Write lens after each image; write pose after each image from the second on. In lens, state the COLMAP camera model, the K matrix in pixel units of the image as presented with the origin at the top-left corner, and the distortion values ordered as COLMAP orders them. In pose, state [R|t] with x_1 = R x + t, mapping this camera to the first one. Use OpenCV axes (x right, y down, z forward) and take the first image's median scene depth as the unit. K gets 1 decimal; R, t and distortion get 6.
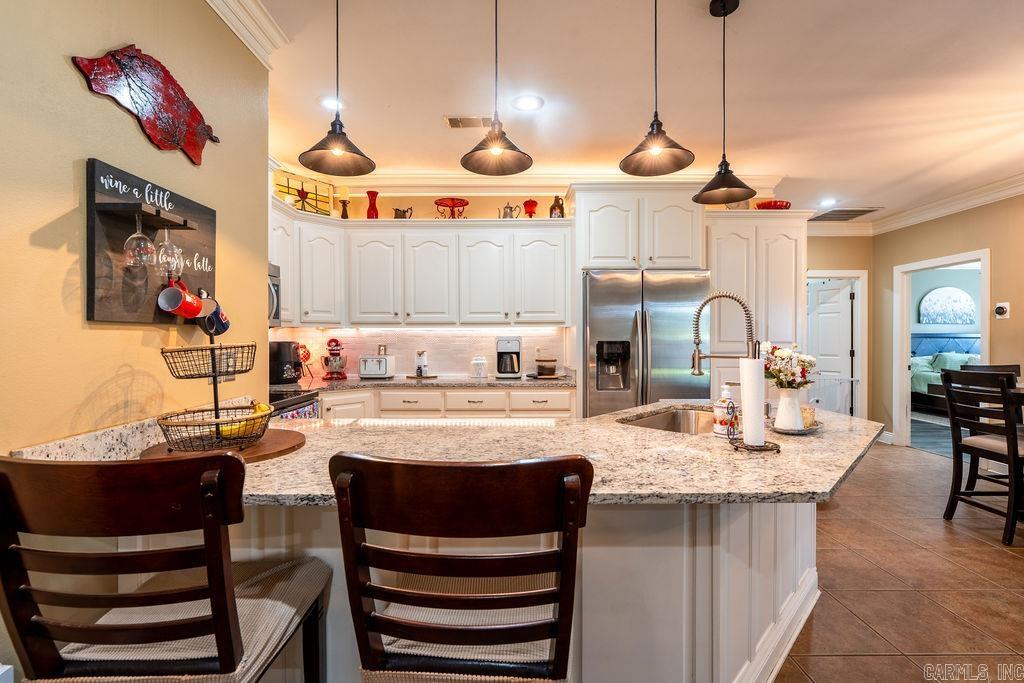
lens RADIAL K [[459.0, 0, 510.9], [0, 459.0, 341.3], [0, 0, 1]] dist [-0.003188, 0.001341]
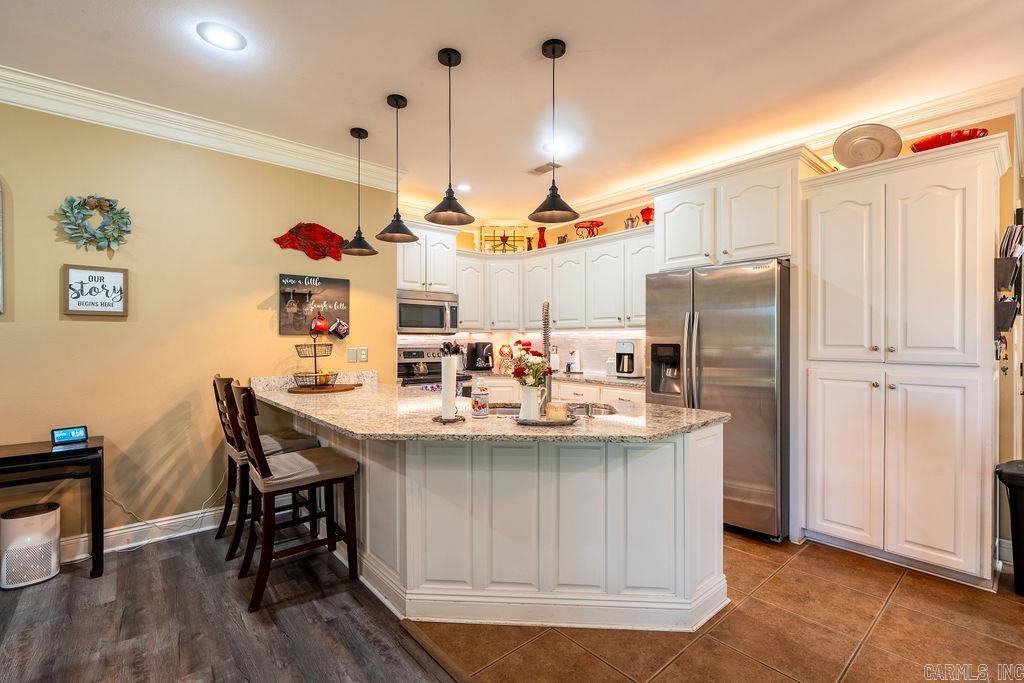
lens RADIAL K [[459.0, 0, 510.9], [0, 459.0, 341.3], [0, 0, 1]] dist [-0.003188, 0.001341]
pose [[0.647878, 0.003716, -0.761735, 0.665812], [-0.005385, 0.999985, 0.000298, -0.003854], [0.761725, 0.003909, 0.647889, 0.096469]]
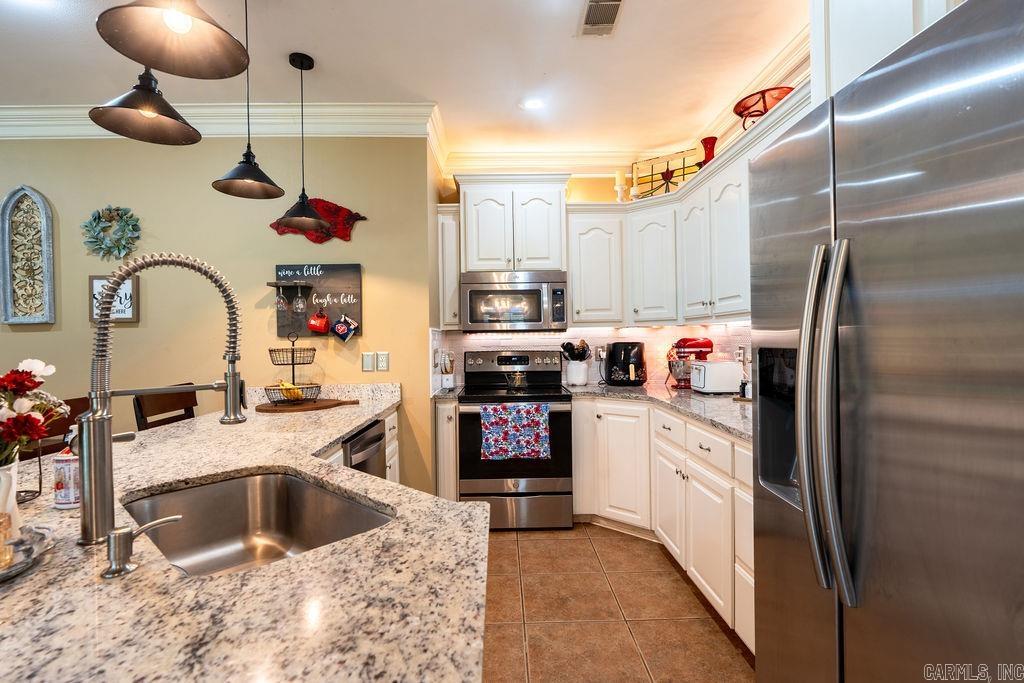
lens RADIAL K [[494.1, 0, 512.0], [0, 494.1, 341.5], [0, 0, 1]] dist [-0.002164, -0.000192]
pose [[0.017054, 0.004926, -0.999842, 0.511101], [0.009192, 0.999945, 0.005084, -0.007757], [0.999812, -0.009278, 0.017008, 0.700625]]
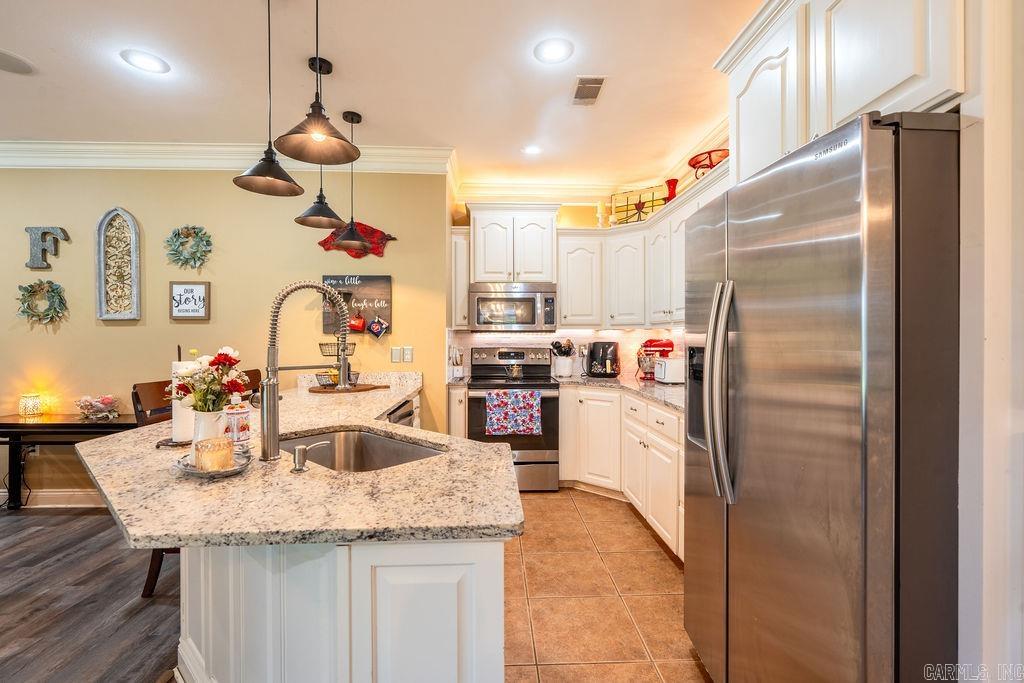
lens RADIAL K [[459.0, 0, 510.9], [0, 459.0, 341.3], [0, 0, 1]] dist [-0.003188, 0.001341]
pose [[0.036773, 0.007983, -0.999292, 0.639057], [-0.005658, 0.999954, 0.007780, -0.008173], [0.999308, 0.005368, 0.036817, 0.676996]]
